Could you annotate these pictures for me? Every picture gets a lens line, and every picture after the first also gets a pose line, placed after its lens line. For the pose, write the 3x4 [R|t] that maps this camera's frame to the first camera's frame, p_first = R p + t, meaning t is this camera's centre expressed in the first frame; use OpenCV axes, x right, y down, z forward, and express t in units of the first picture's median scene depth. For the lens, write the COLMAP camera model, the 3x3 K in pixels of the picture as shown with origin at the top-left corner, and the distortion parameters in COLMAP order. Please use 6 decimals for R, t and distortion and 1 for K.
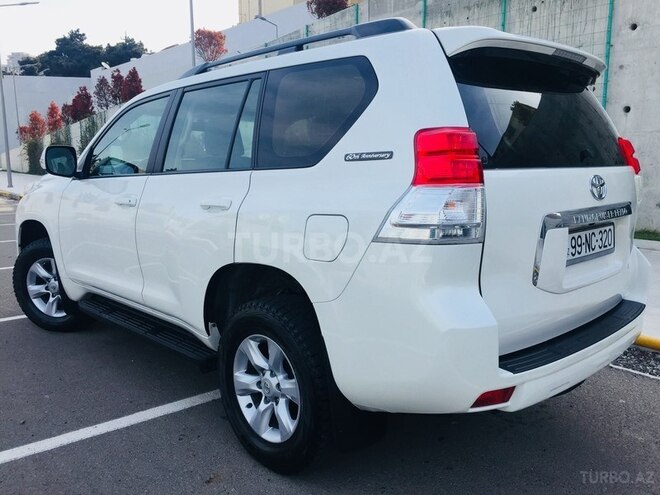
lens RADIAL K [[563.6, 0, 331.2], [0, 563.6, 248.2], [0, 0, 1]] dist [0.086929, -0.118617]
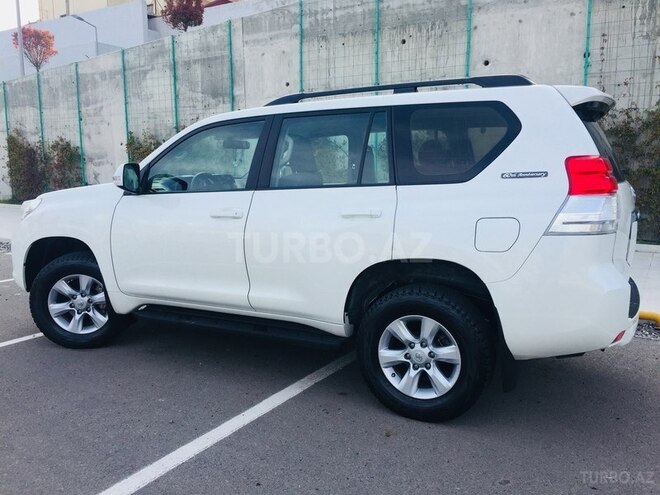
lens RADIAL K [[563.6, 0, 331.2], [0, 563.6, 248.2], [0, 0, 1]] dist [0.086929, -0.118617]
pose [[0.945303, -0.046932, 0.322799, -0.579525], [0.051906, 0.998629, -0.006812, 0.001782], [-0.322037, 0.023194, 0.946443, -0.116415]]
